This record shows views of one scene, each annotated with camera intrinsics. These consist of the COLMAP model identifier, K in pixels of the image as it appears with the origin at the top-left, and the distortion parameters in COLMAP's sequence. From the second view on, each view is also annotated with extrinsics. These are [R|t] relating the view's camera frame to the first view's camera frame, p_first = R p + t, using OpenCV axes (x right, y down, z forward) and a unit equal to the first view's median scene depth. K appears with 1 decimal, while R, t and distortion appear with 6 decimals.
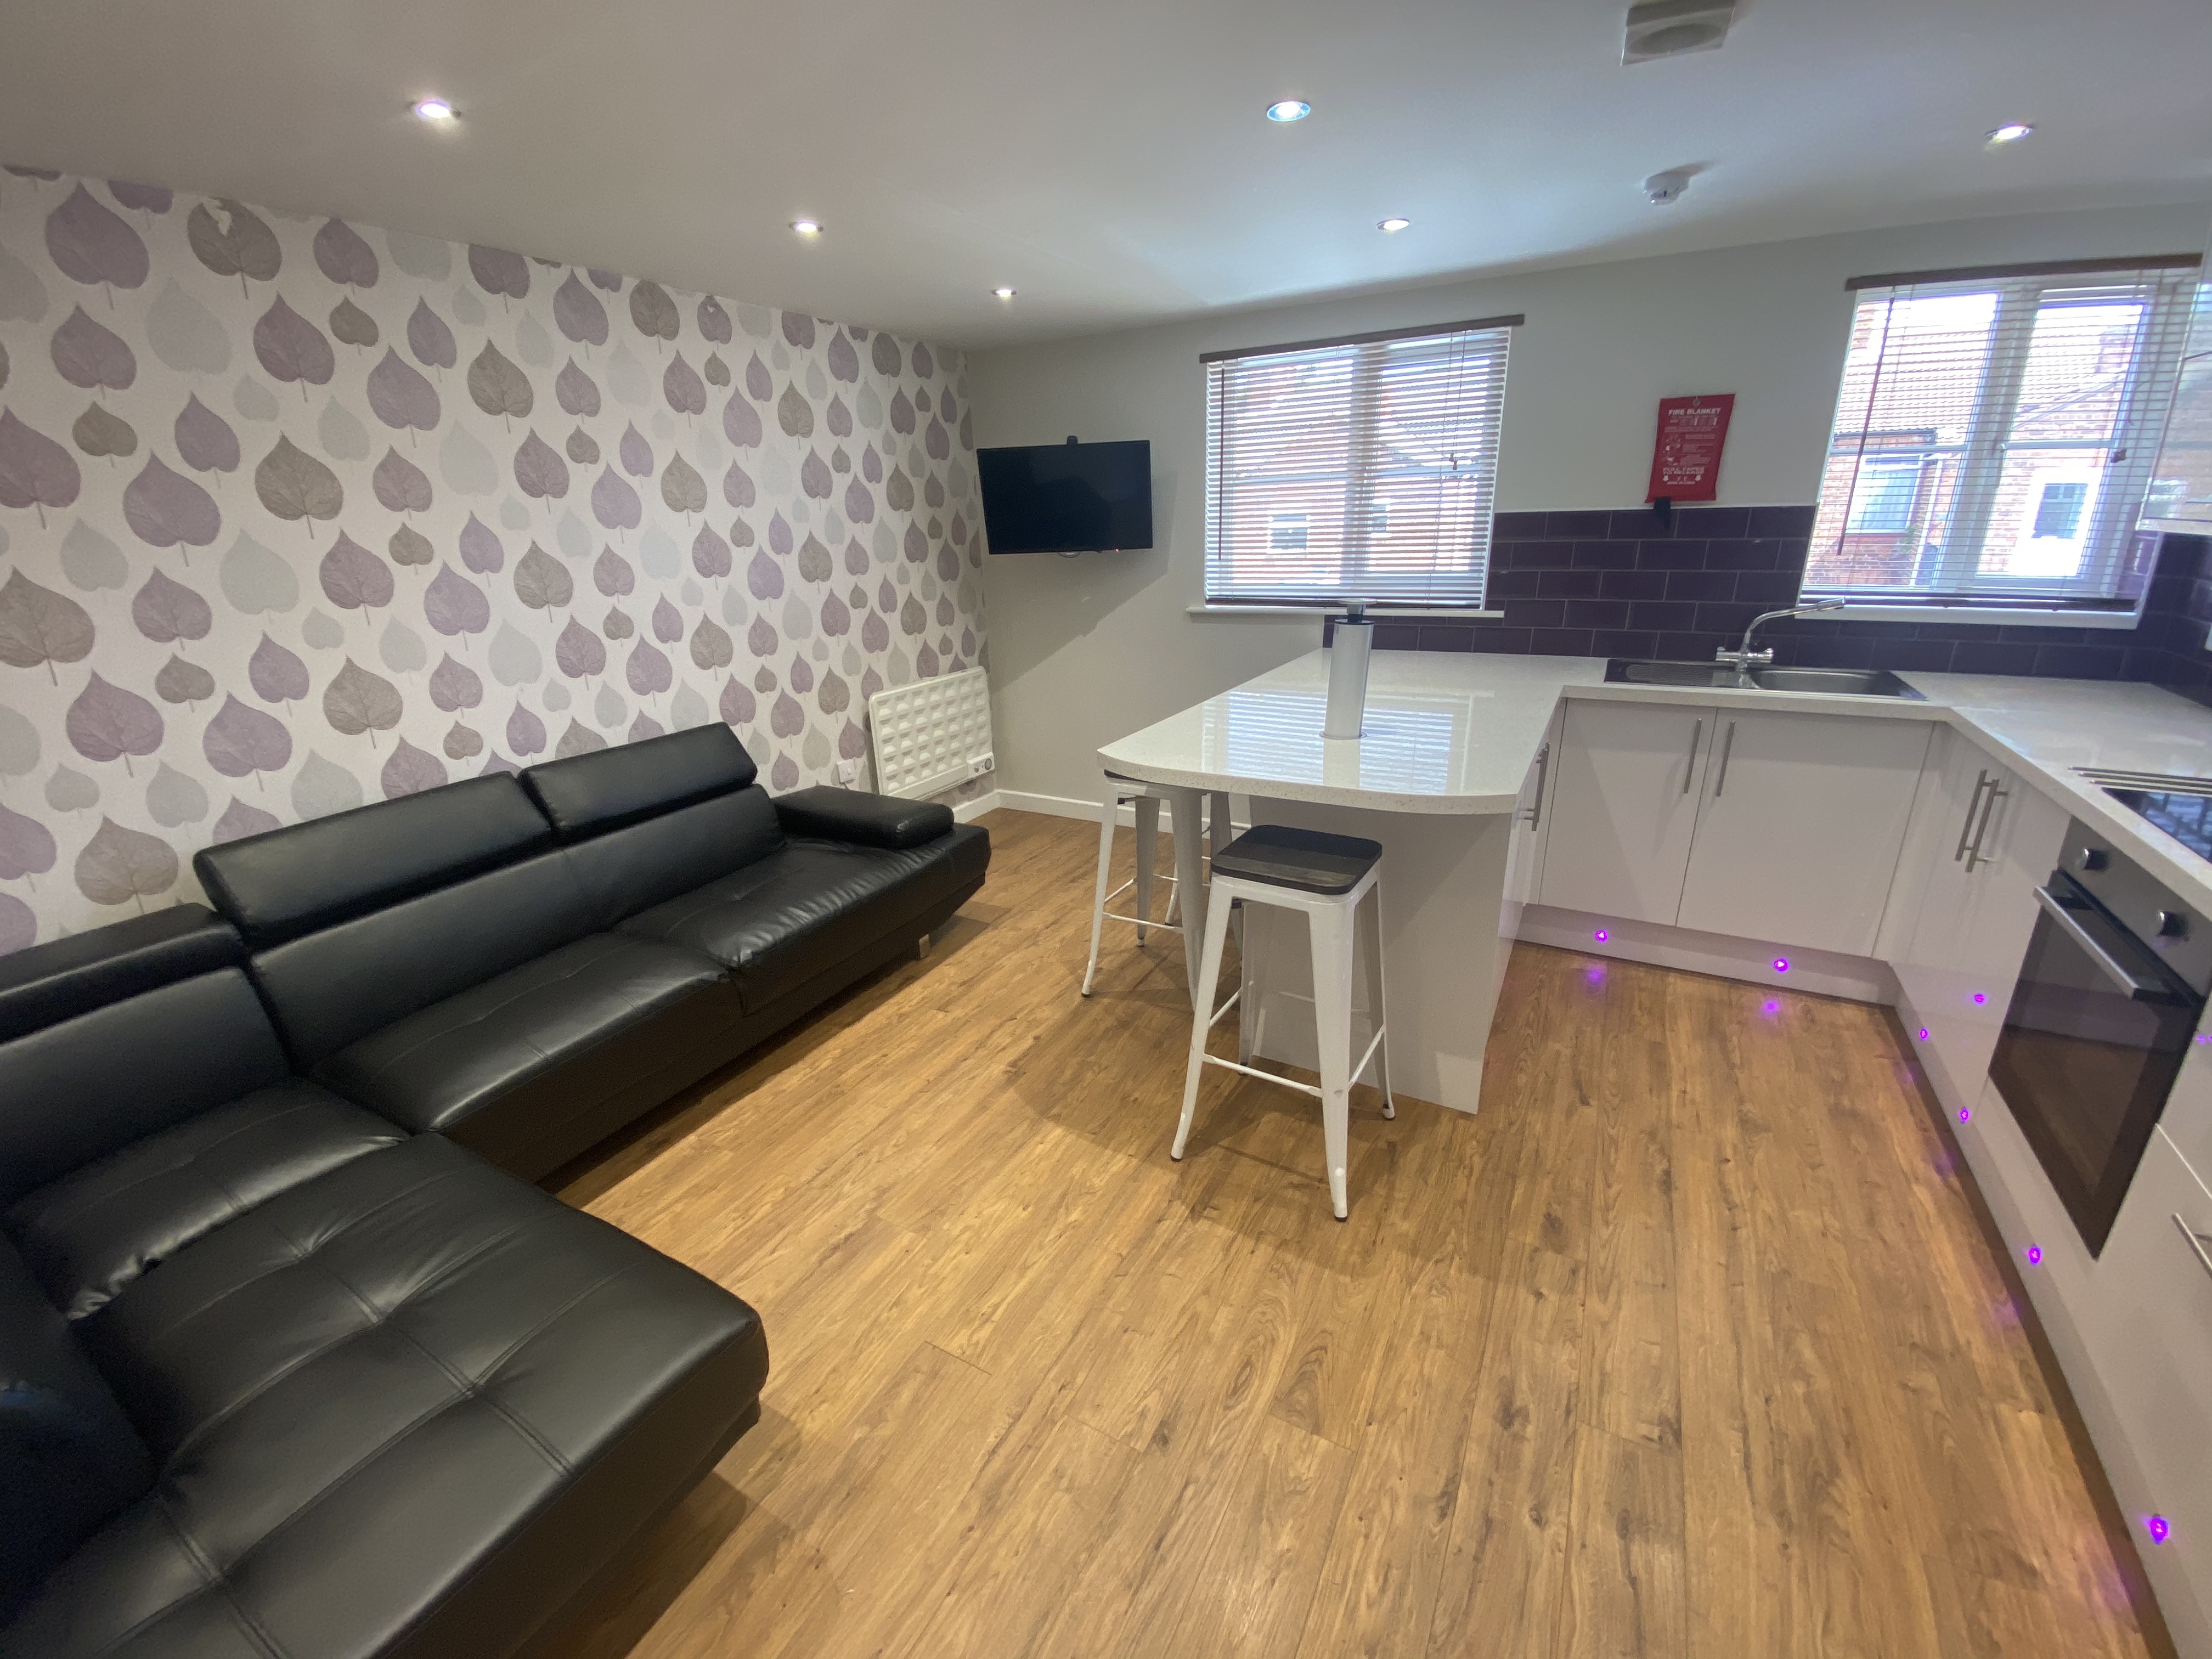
lens RADIAL K [[902.4, 0, 1106.5], [0, 902.4, 830.7], [0, 0, 1]] dist [0.019230, -0.020643]
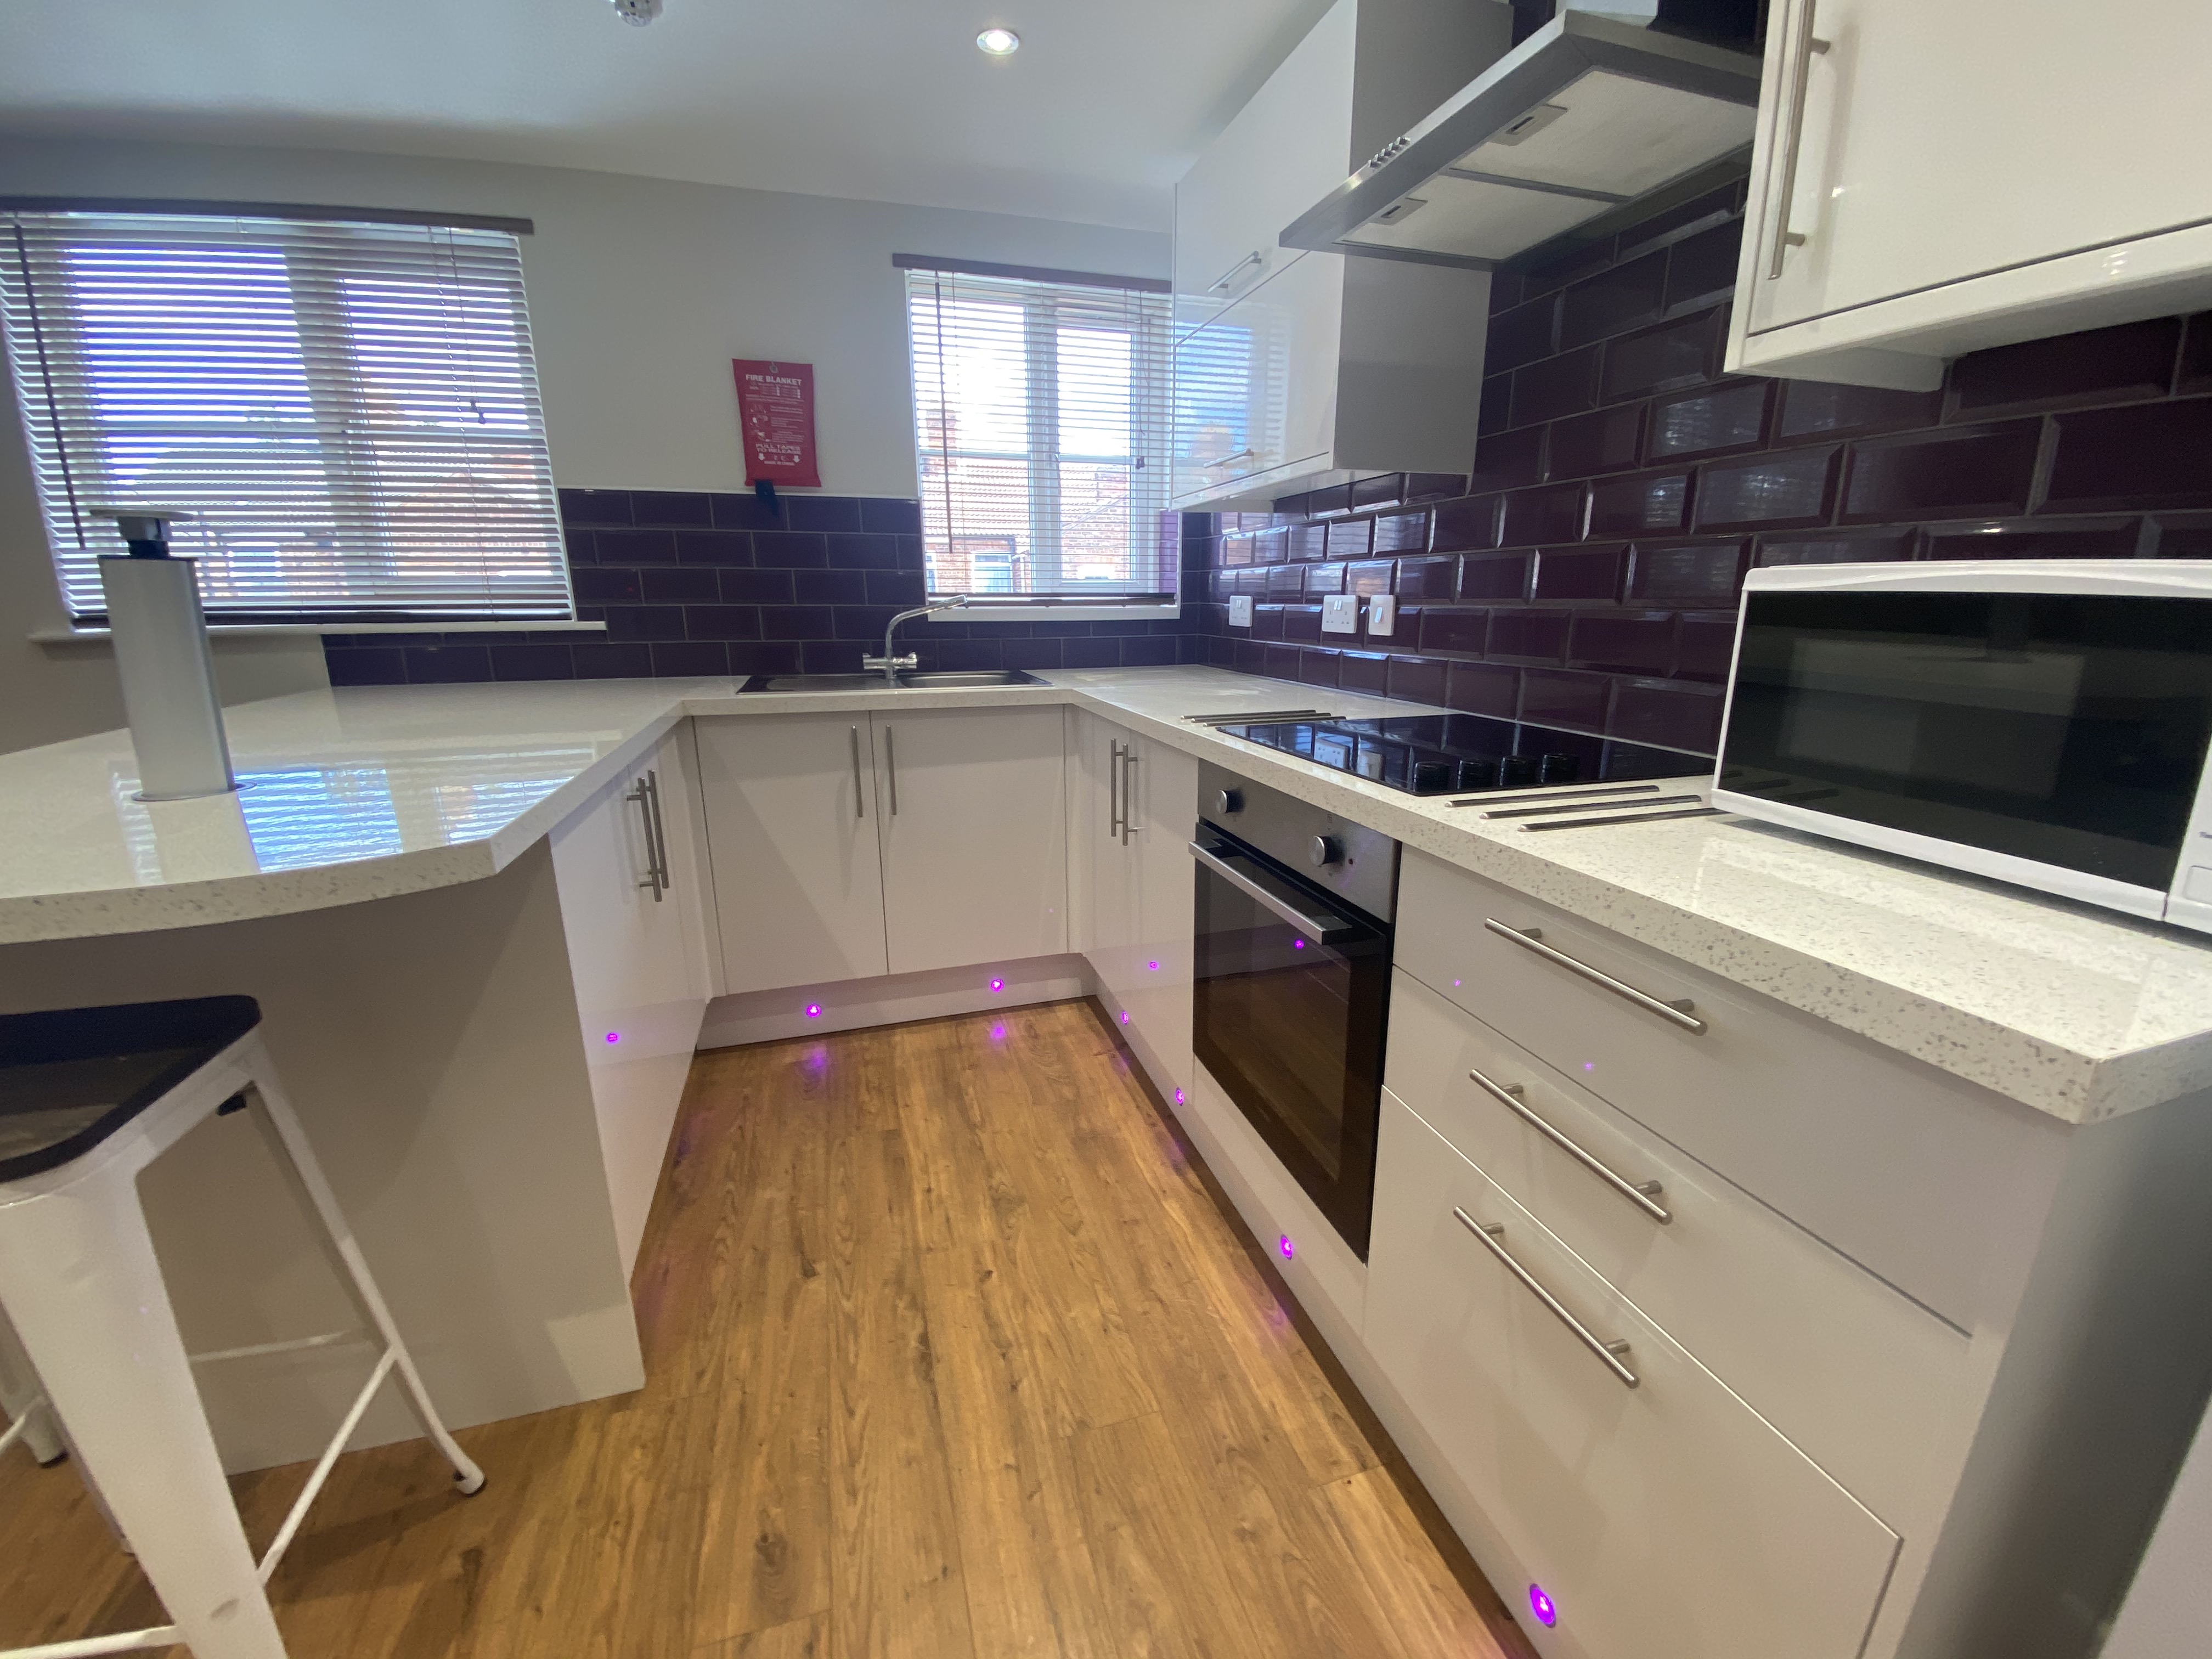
lens RADIAL K [[902.4, 0, 1106.5], [0, 902.4, 830.7], [0, 0, 1]] dist [0.019230, -0.020643]
pose [[0.697543, -0.158596, 0.698771, 0.259744], [0.220477, 0.975391, 0.001289, 0.023193], [-0.681780, 0.153164, 0.715344, 0.307742]]
